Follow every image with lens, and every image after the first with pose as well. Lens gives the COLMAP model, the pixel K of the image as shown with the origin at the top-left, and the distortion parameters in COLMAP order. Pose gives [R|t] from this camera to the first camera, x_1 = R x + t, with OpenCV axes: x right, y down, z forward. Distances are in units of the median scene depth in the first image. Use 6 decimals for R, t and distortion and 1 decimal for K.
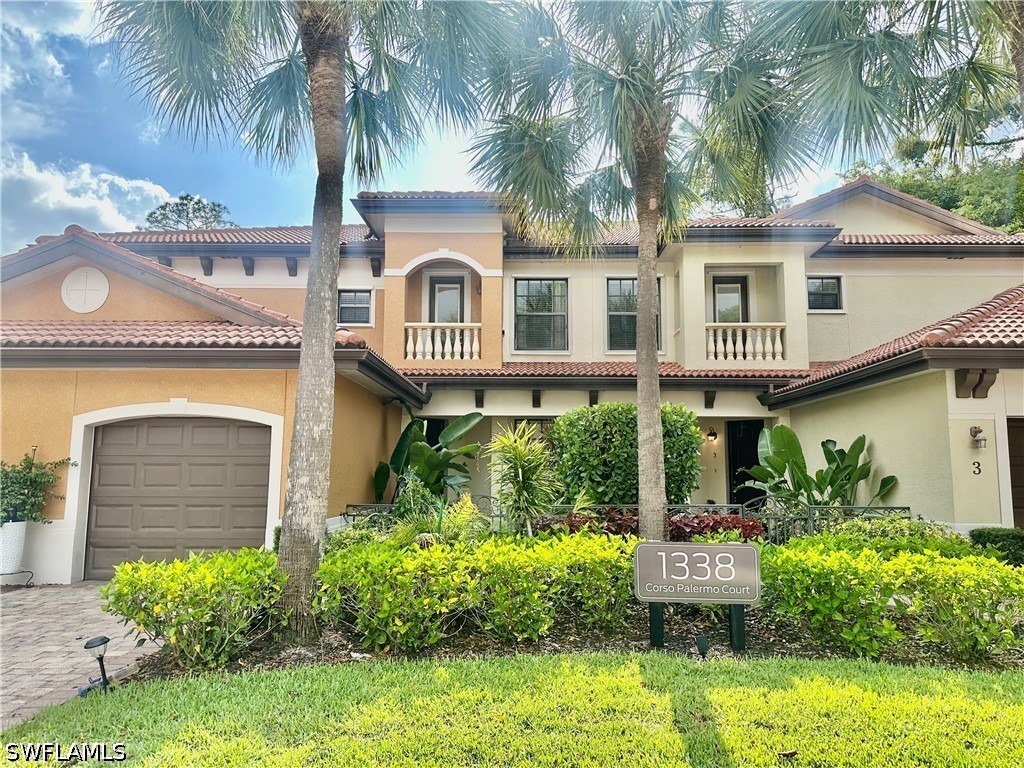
lens RADIAL K [[710.5, 0, 511.9], [0, 710.5, 389.9], [0, 0, 1]] dist [0.103854, -0.164892]
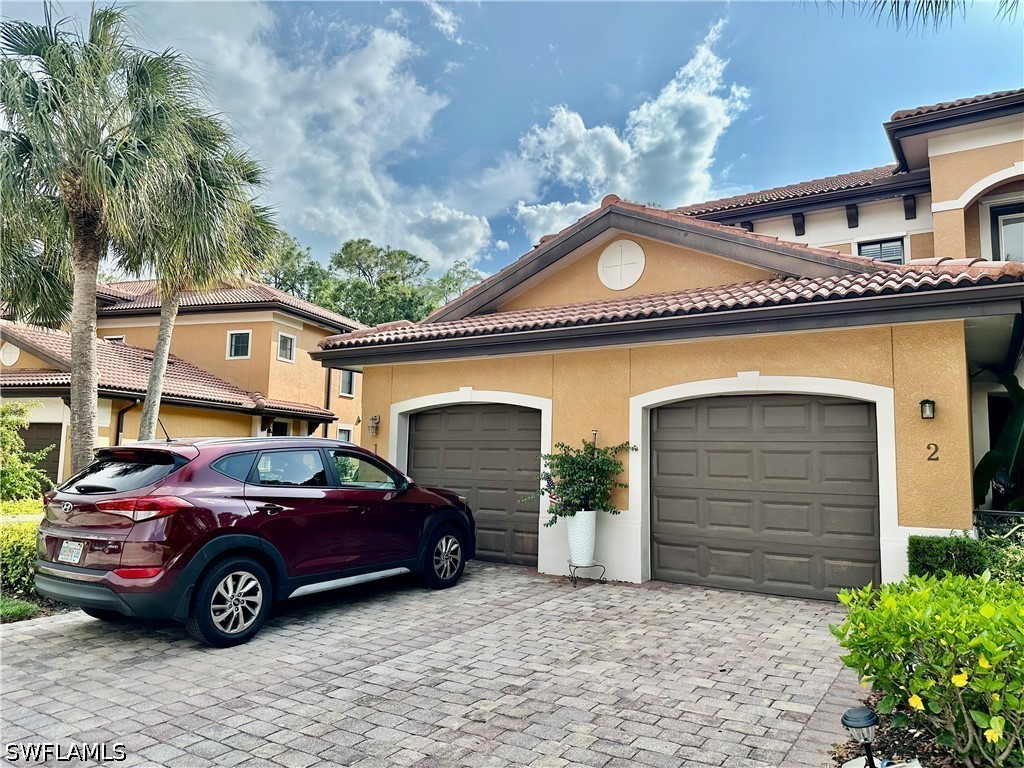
lens RADIAL K [[710.5, 0, 511.9], [0, 710.5, 389.9], [0, 0, 1]] dist [0.103854, -0.164892]
pose [[0.845812, -0.041056, -0.531898, -0.236689], [0.044823, 0.998978, -0.005832, 0.023427], [0.531594, -0.018908, 0.846788, 0.145570]]
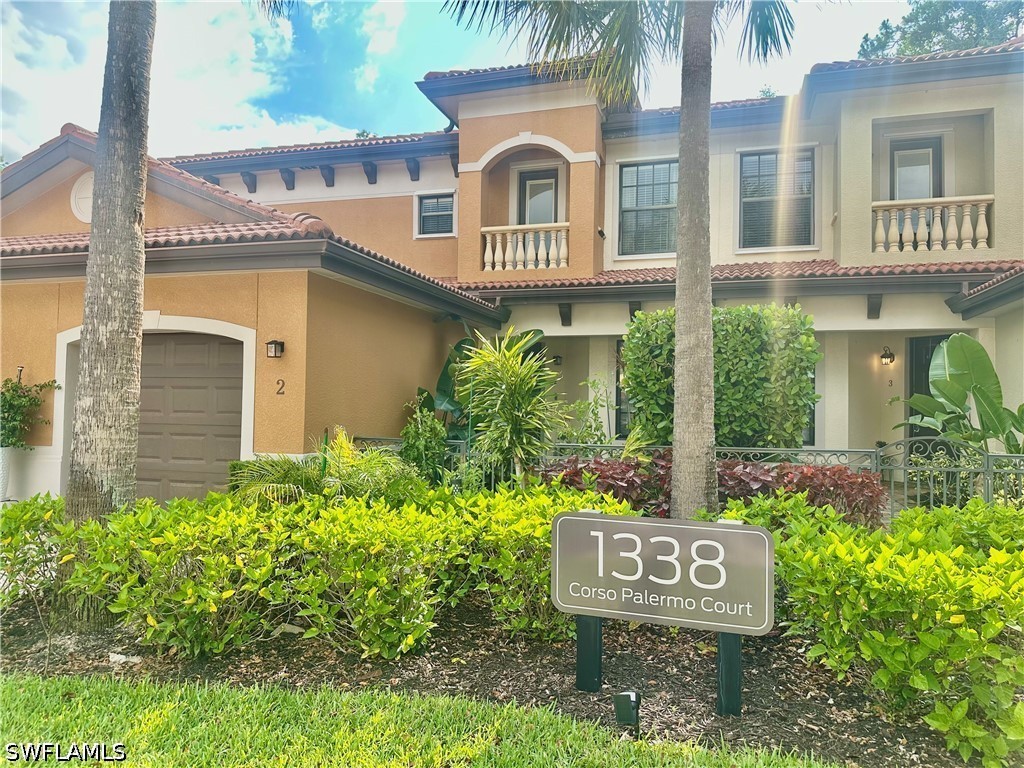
lens RADIAL K [[710.5, 0, 511.9], [0, 710.5, 389.9], [0, 0, 1]] dist [0.103854, -0.164892]
pose [[0.960934, 0.004015, -0.276747, 0.180799], [0.021472, 0.995800, 0.089001, 0.035848], [0.275942, -0.091467, 0.956812, 0.263856]]
